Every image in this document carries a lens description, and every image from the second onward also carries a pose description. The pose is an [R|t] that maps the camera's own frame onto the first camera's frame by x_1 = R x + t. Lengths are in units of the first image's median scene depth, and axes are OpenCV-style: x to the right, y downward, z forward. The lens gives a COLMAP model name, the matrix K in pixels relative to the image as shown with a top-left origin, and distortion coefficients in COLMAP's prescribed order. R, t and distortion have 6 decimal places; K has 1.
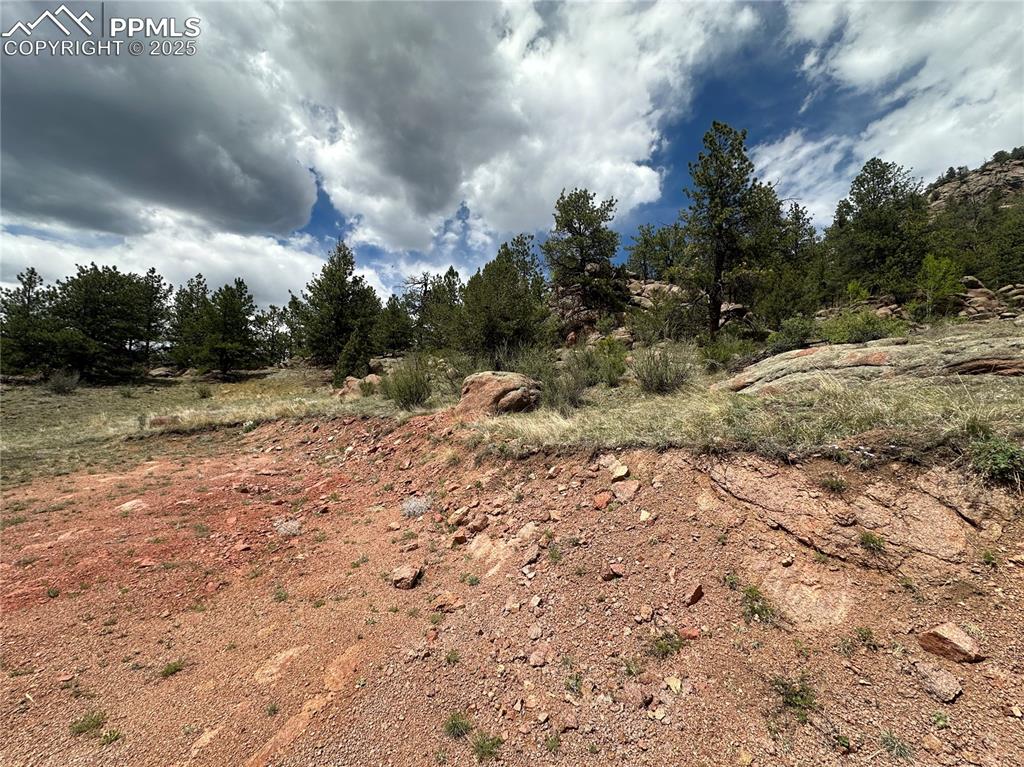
lens RADIAL K [[410.6, 0, 512.0], [0, 410.6, 383.5], [0, 0, 1]] dist [0.000482, 0.000546]
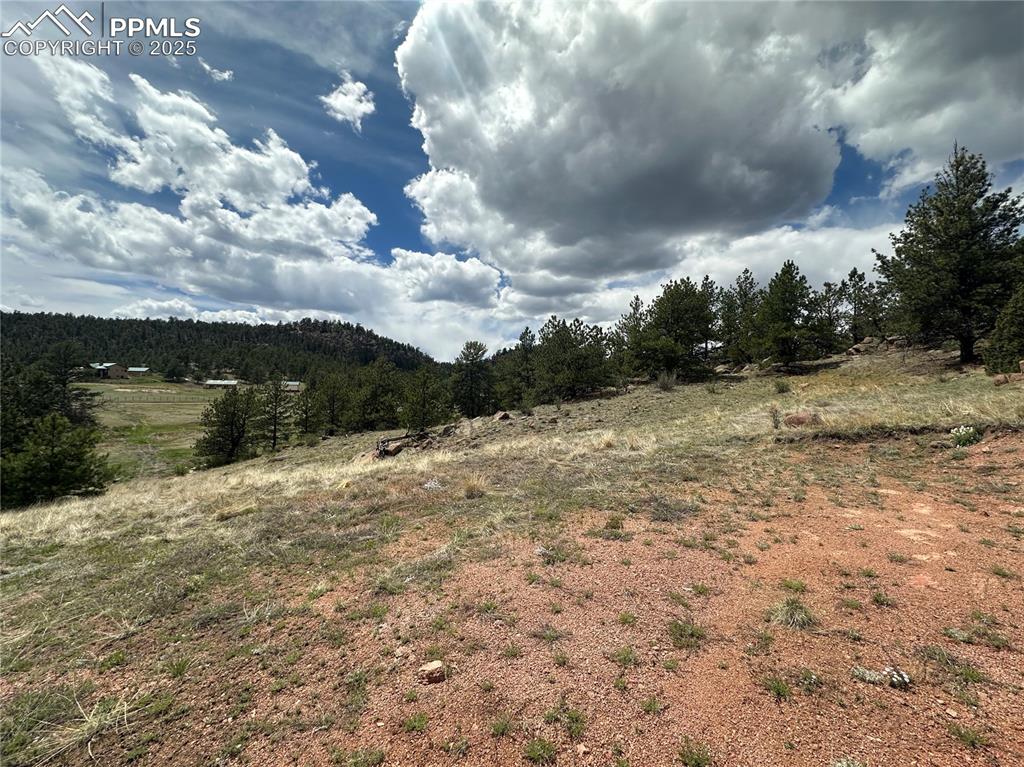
lens RADIAL K [[410.6, 0, 512.0], [0, 410.6, 383.5], [0, 0, 1]] dist [0.000482, 0.000546]
pose [[0.428746, -0.036808, -0.902675, -0.114563], [0.045488, 0.998782, -0.019121, 0.003592], [0.902279, -0.032863, 0.429898, 0.048999]]
